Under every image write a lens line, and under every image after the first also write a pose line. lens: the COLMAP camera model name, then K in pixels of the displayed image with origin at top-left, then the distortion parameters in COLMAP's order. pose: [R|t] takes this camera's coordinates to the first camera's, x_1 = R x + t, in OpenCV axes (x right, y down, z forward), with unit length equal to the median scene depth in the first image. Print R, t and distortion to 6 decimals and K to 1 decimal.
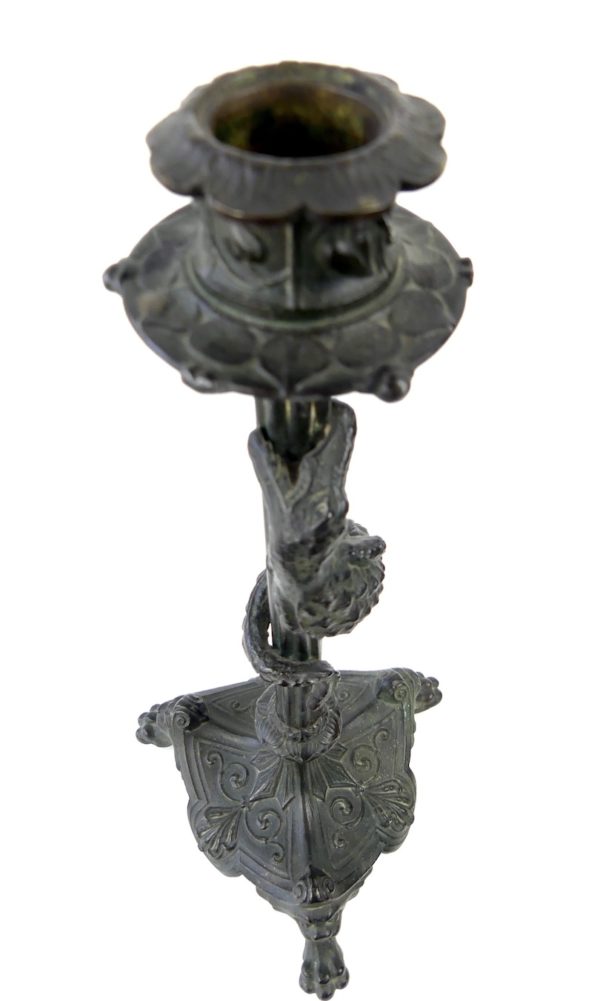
lens RADIAL K [[767.0, 0, 284.2], [0, 767.0, 480.4], [0, 0, 1]] dist [-0.051234, 0.004868]
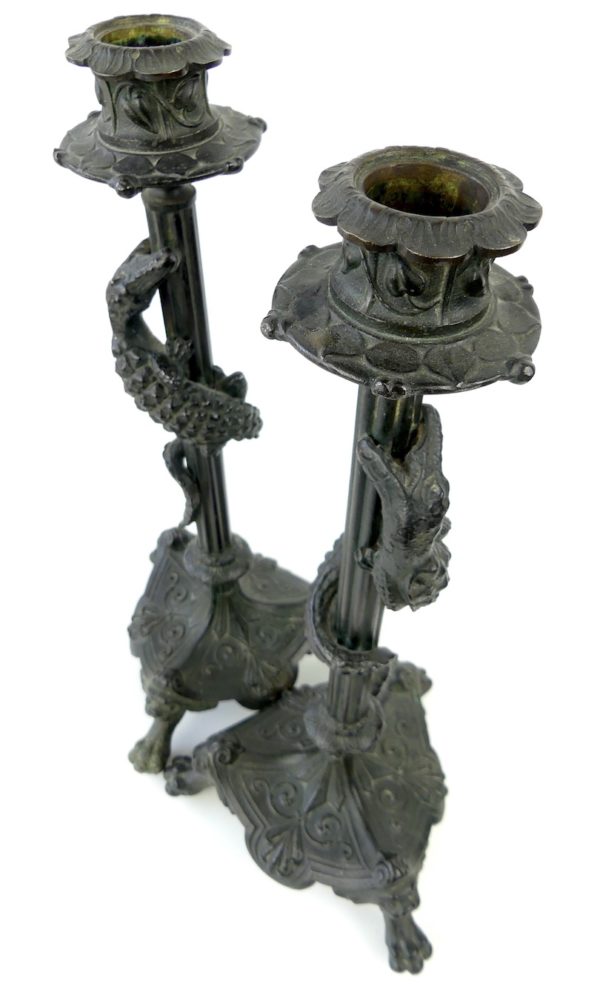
lens RADIAL K [[767.0, 0, 284.2], [0, 767.0, 480.4], [0, 0, 1]] dist [-0.051234, 0.004868]
pose [[0.958050, -0.183671, 0.220011, -0.298703], [0.201284, 0.977674, -0.060316, 0.032292], [-0.204021, 0.102071, 0.973631, -0.106166]]
